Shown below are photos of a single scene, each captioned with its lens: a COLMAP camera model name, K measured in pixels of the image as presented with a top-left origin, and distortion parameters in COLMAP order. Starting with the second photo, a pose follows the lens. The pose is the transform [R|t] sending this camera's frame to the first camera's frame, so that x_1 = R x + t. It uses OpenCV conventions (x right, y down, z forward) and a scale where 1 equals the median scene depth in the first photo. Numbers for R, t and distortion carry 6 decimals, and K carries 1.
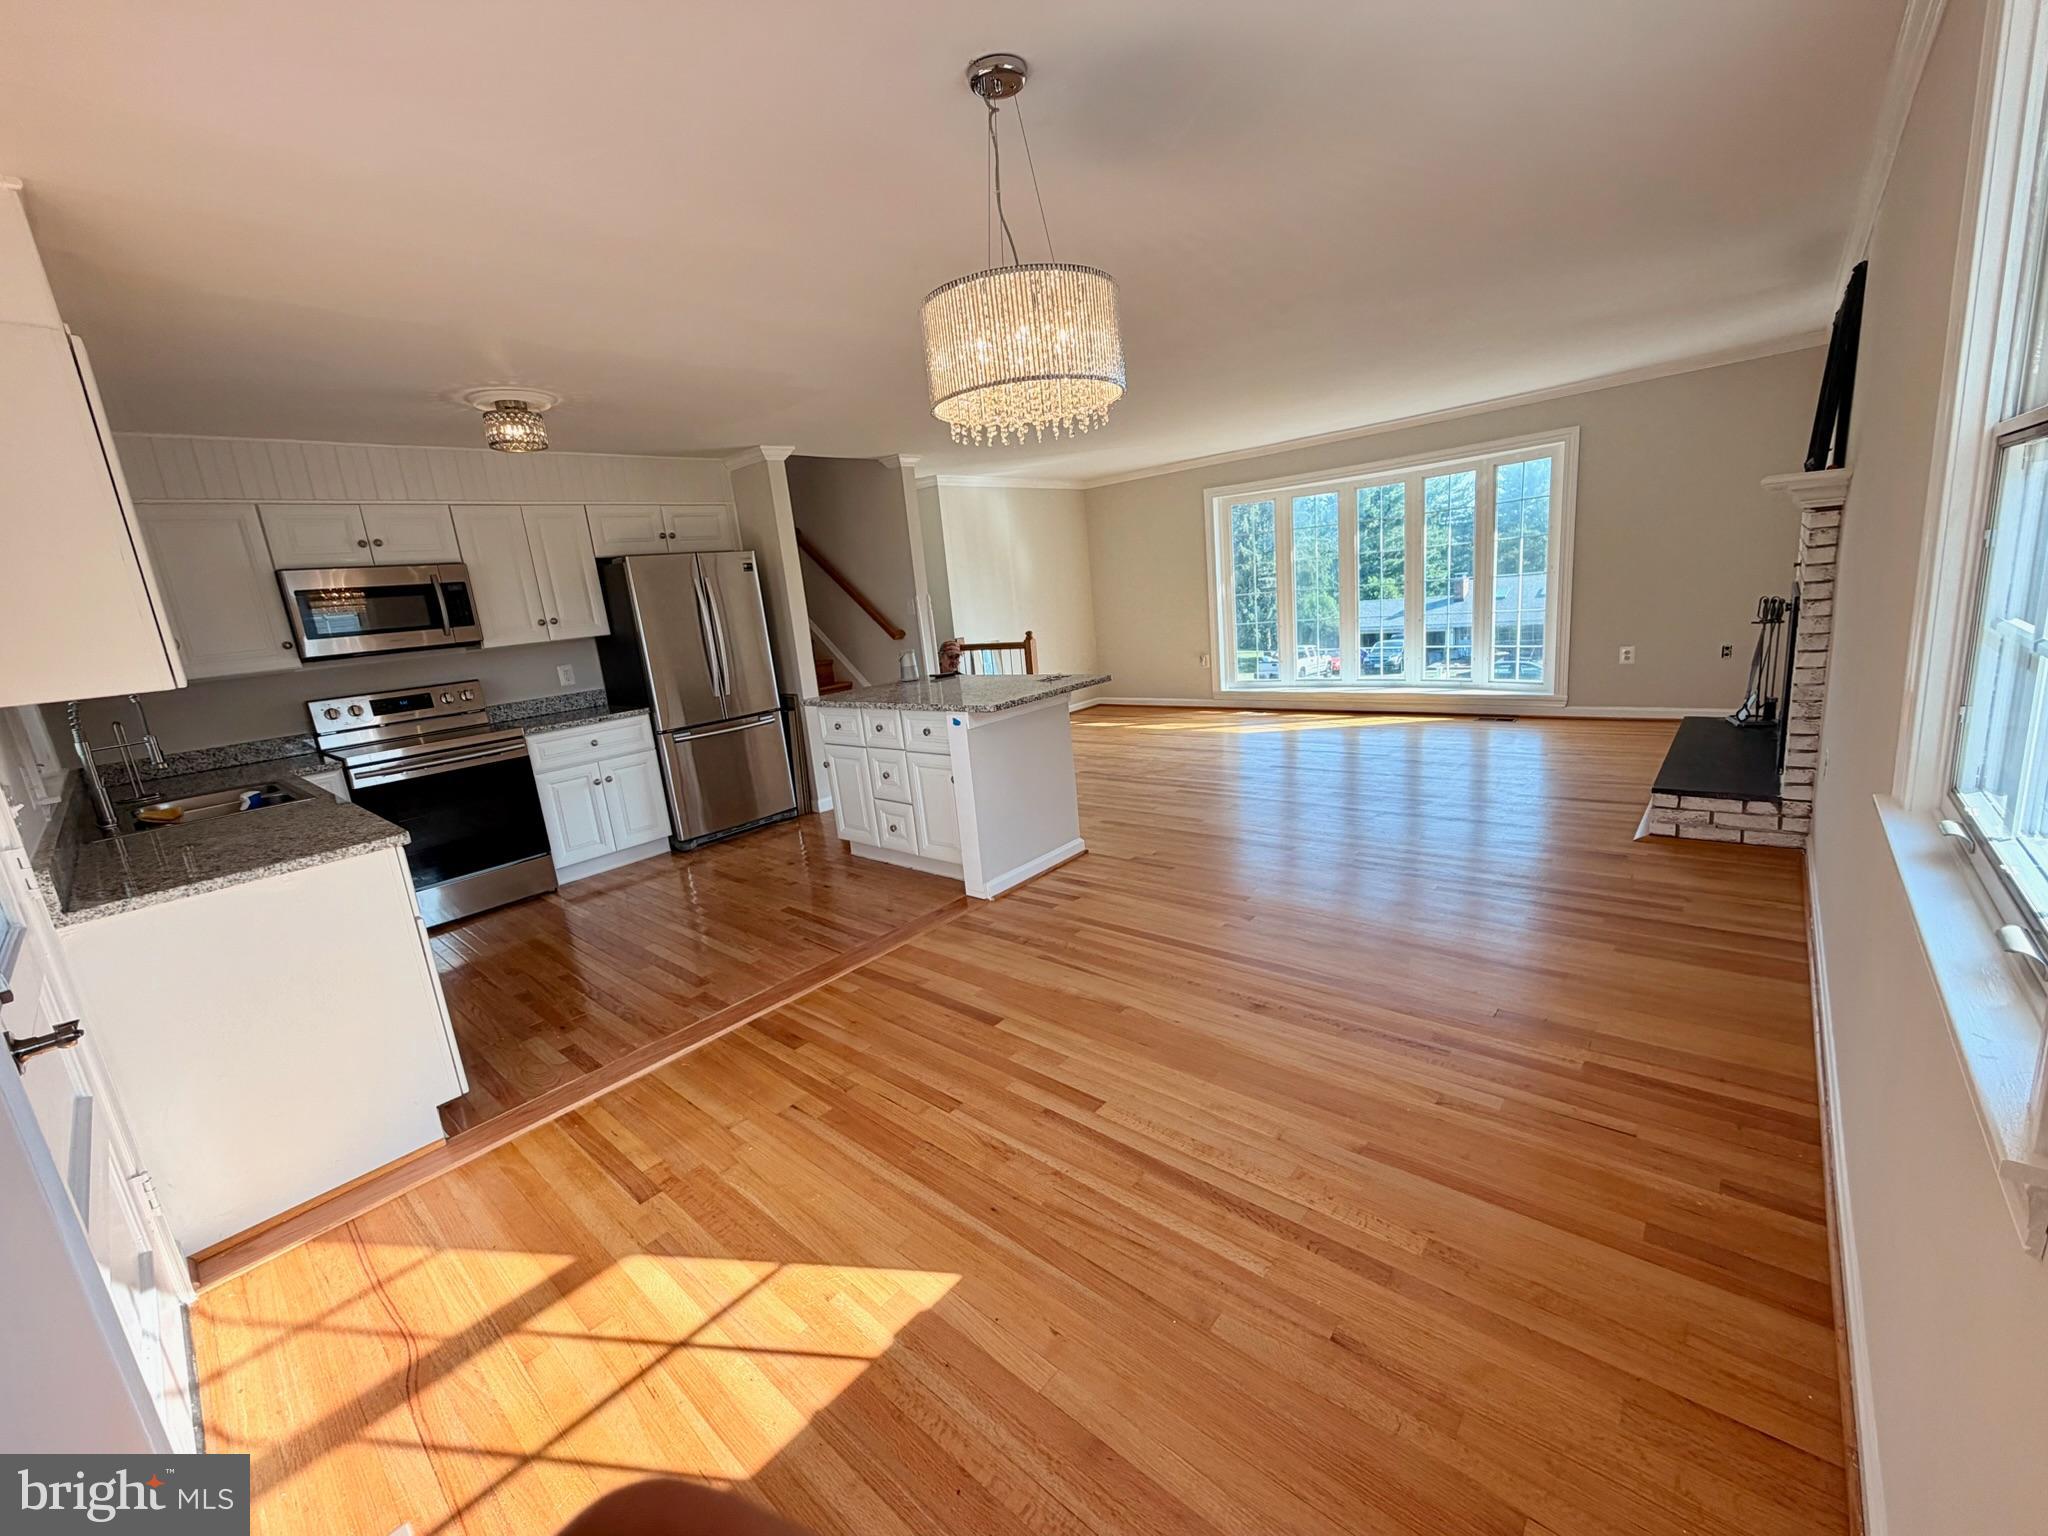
lens RADIAL K [[815.9, 0, 1014.9], [0, 815.9, 768.1], [0, 0, 1]] dist [-0.001675, 0.001336]
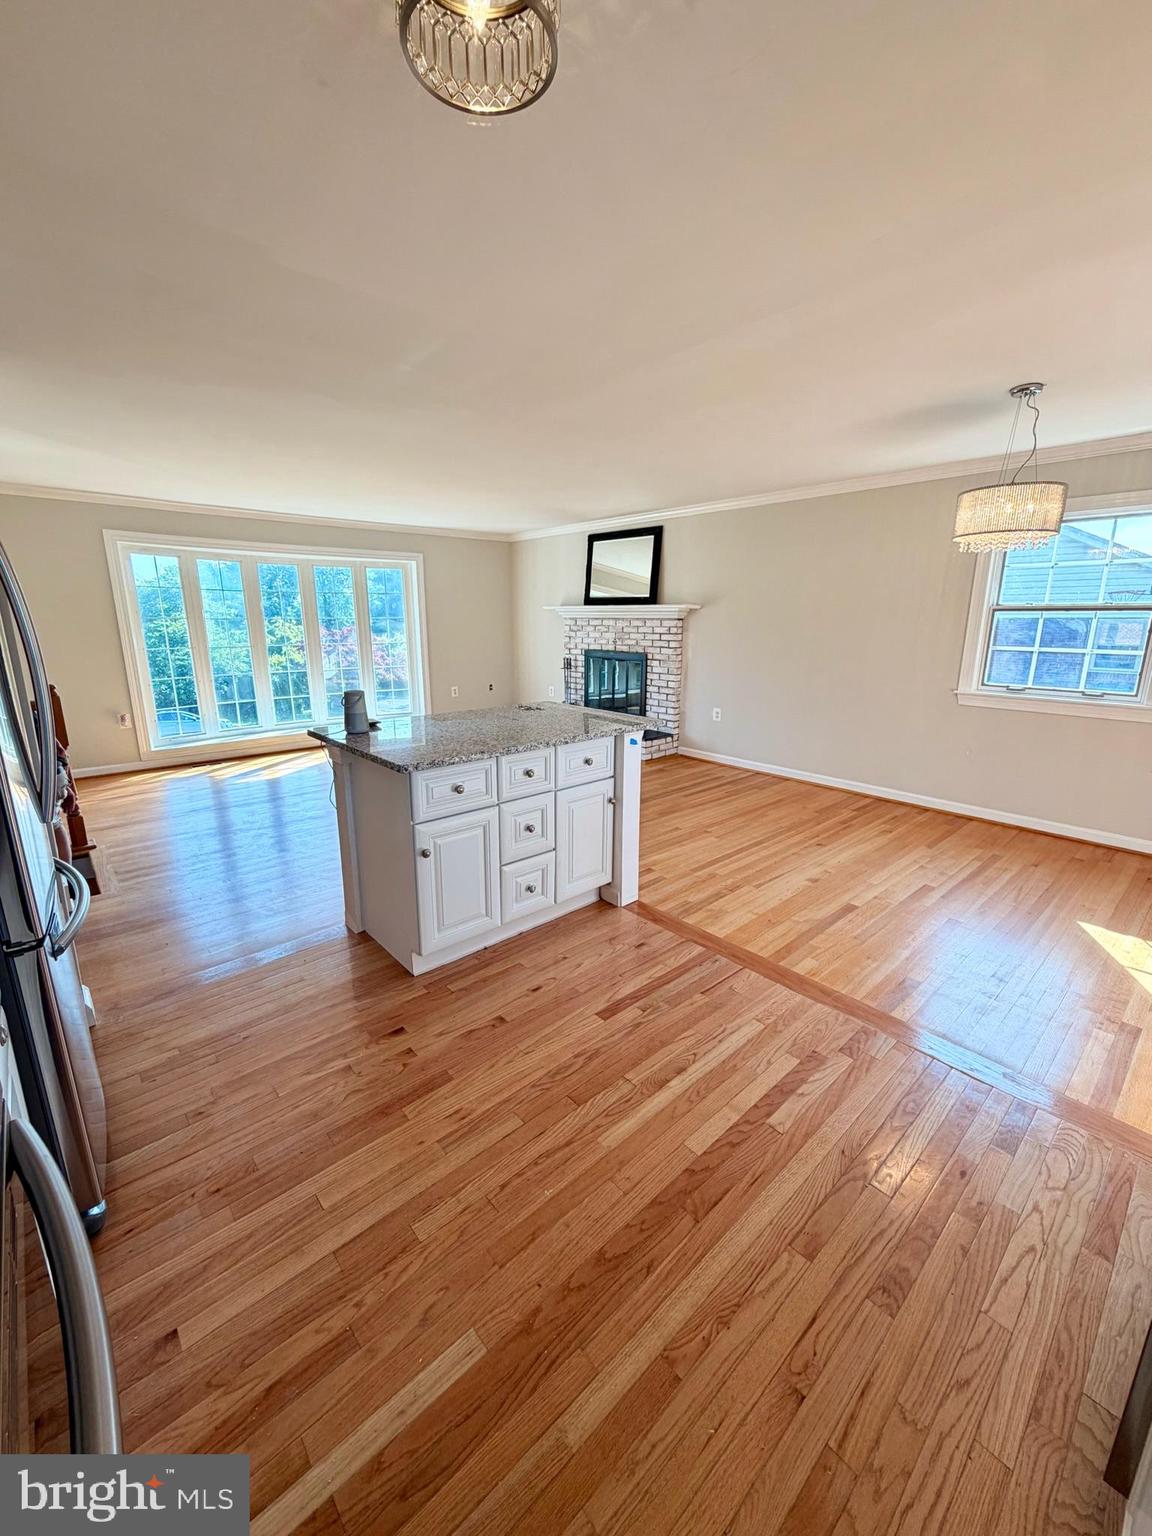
lens RADIAL K [[612.0, 0, 578.6], [0, 612.0, 766.5], [0, 0, 1]] dist [-0.001675, 0.001336]
pose [[0.110114, -0.140608, 0.983923, -0.912463], [0.202844, 0.972287, 0.116244, -0.138870], [-0.973000, 0.186782, 0.135584, 1.013309]]
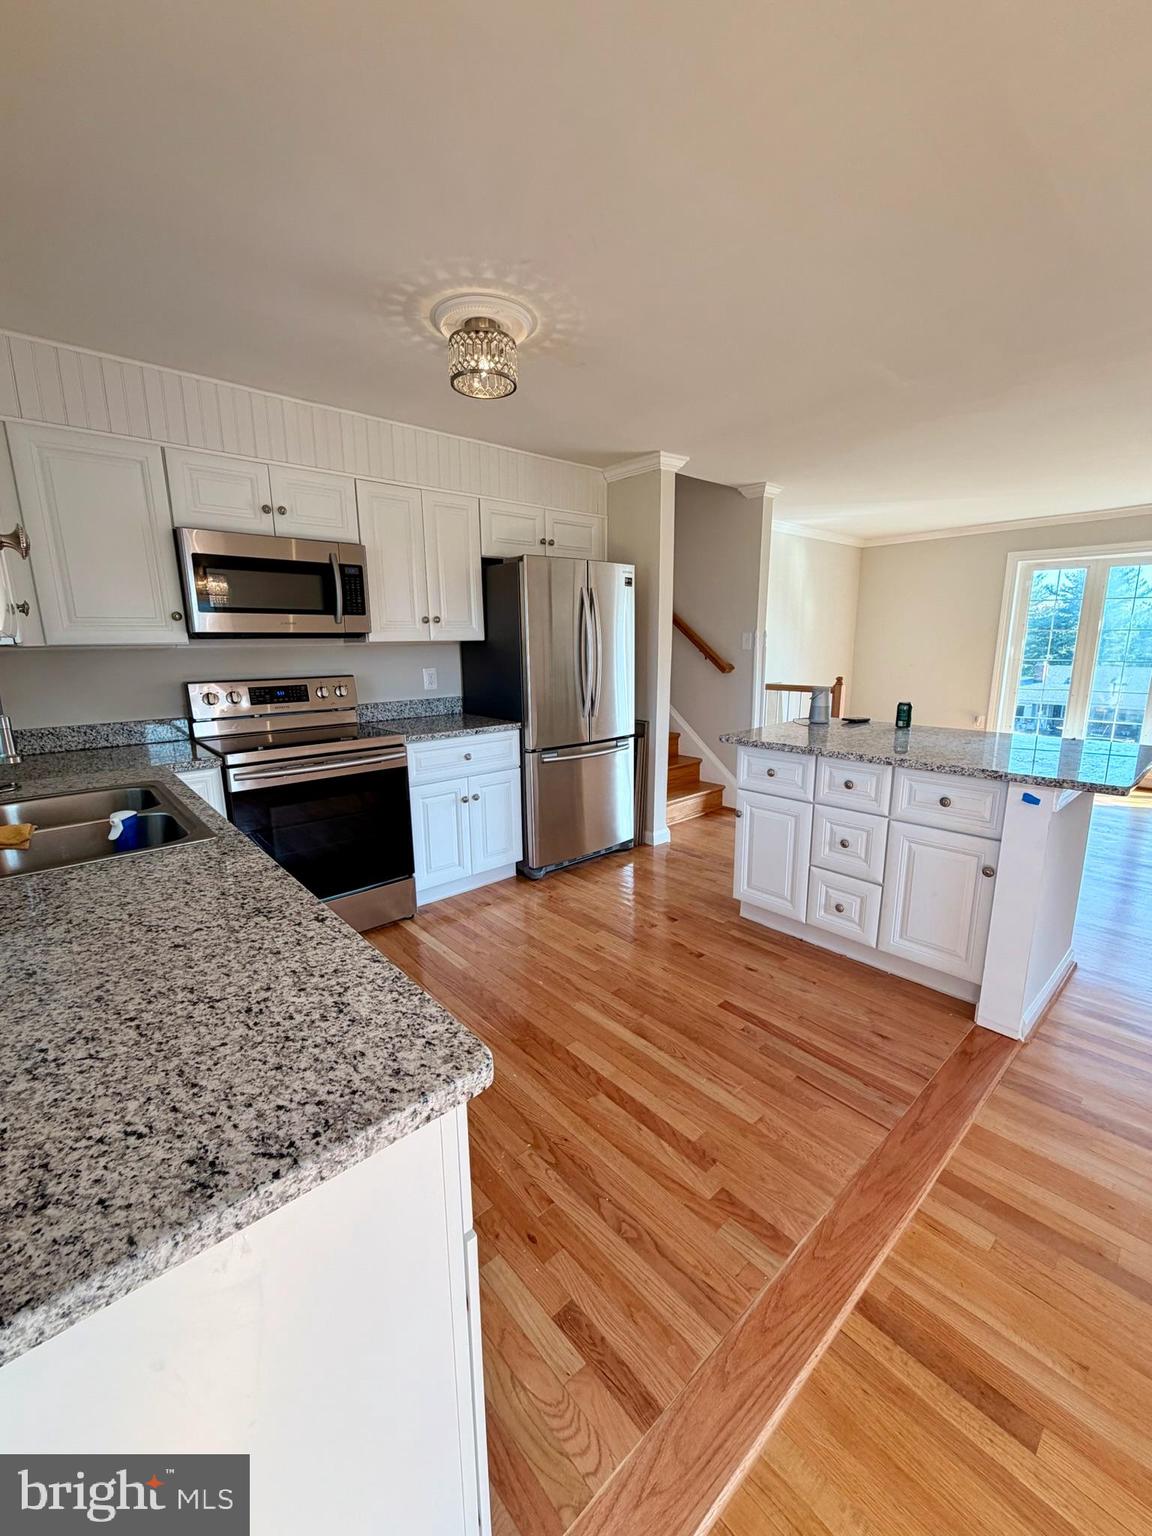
lens RADIAL K [[612.0, 0, 572.9], [0, 612.0, 765.2], [0, 0, 1]] dist [-0.001675, 0.001336]
pose [[0.988817, 0.108855, -0.101940, -0.437779], [-0.109894, 0.993933, -0.004611, -0.041463], [0.100820, 0.015762, 0.994780, 0.446341]]
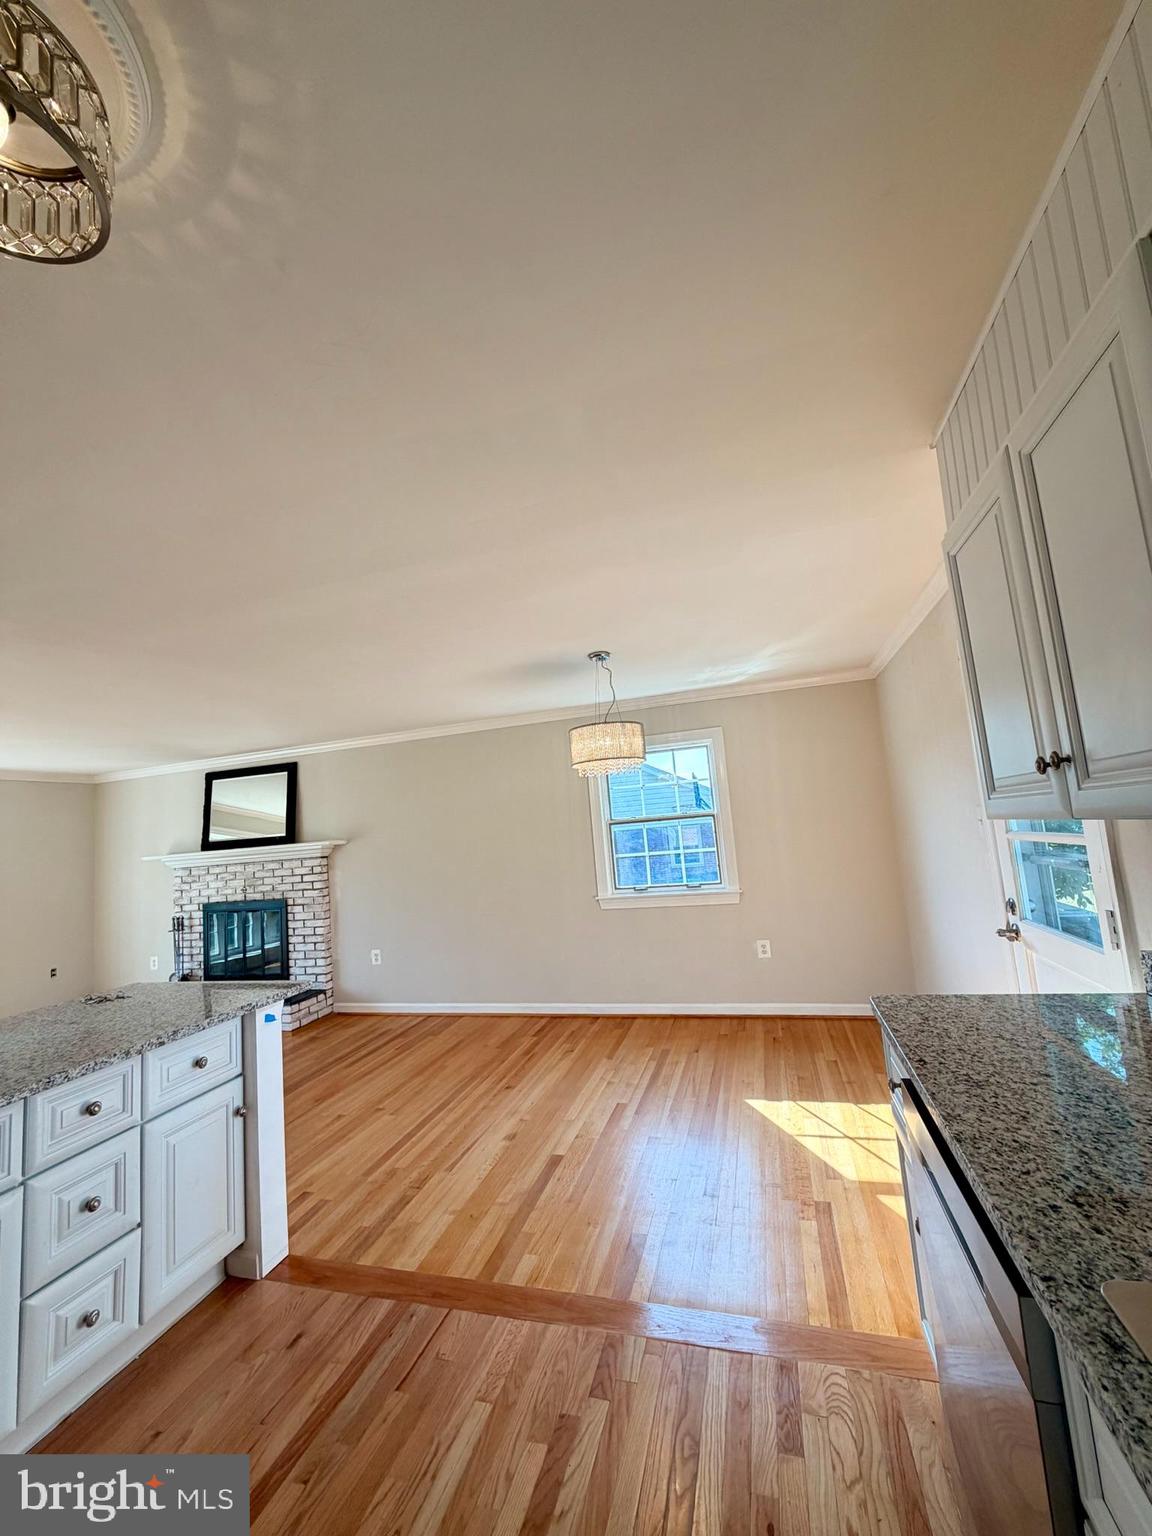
lens RADIAL K [[612.0, 0, 578.7], [0, 612.0, 763.8], [0, 0, 1]] dist [-0.001675, 0.001336]
pose [[-0.413776, 0.232990, 0.880059, -0.838347], [0.314690, 0.943711, -0.101884, -0.143570], [-0.854260, 0.234788, -0.463805, 1.005459]]
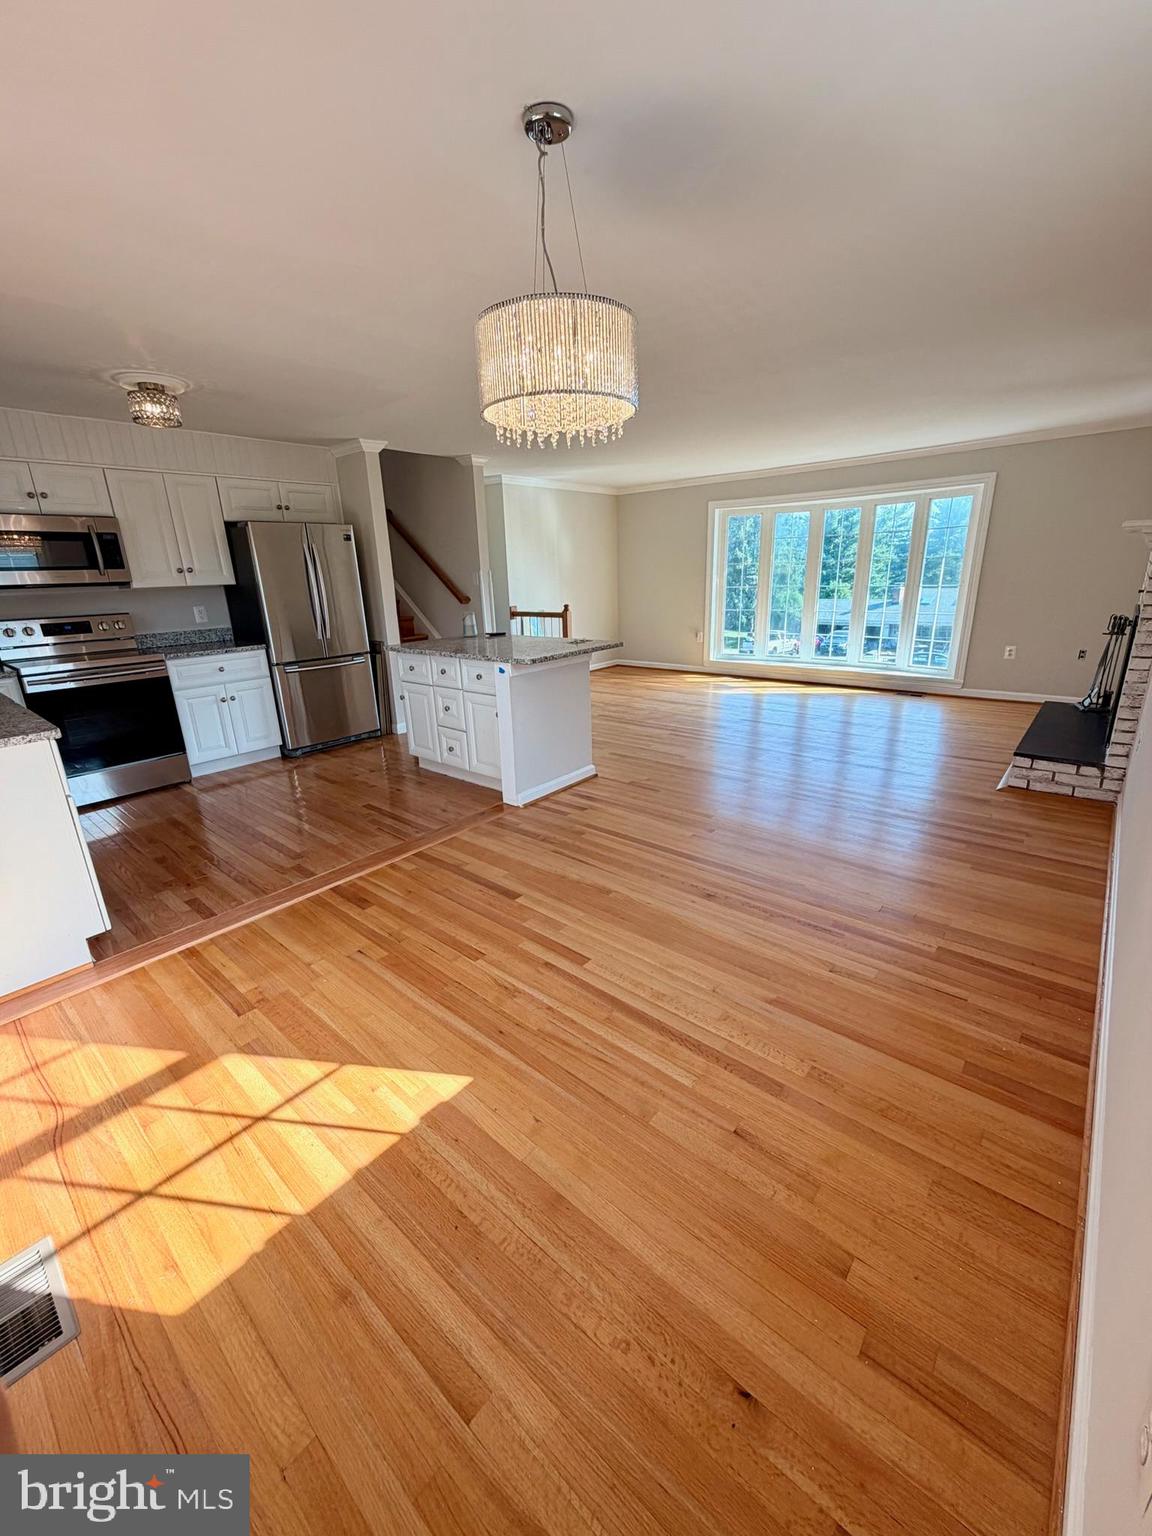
lens RADIAL K [[612.0, 0, 575.4], [0, 612.0, 765.7], [0, 0, 1]] dist [-0.001675, 0.001336]
pose [[0.997603, 0.057842, 0.037991, 0.017932], [-0.061022, 0.994186, 0.088715, 0.000977], [-0.032638, -0.090821, 0.995332, 0.011223]]
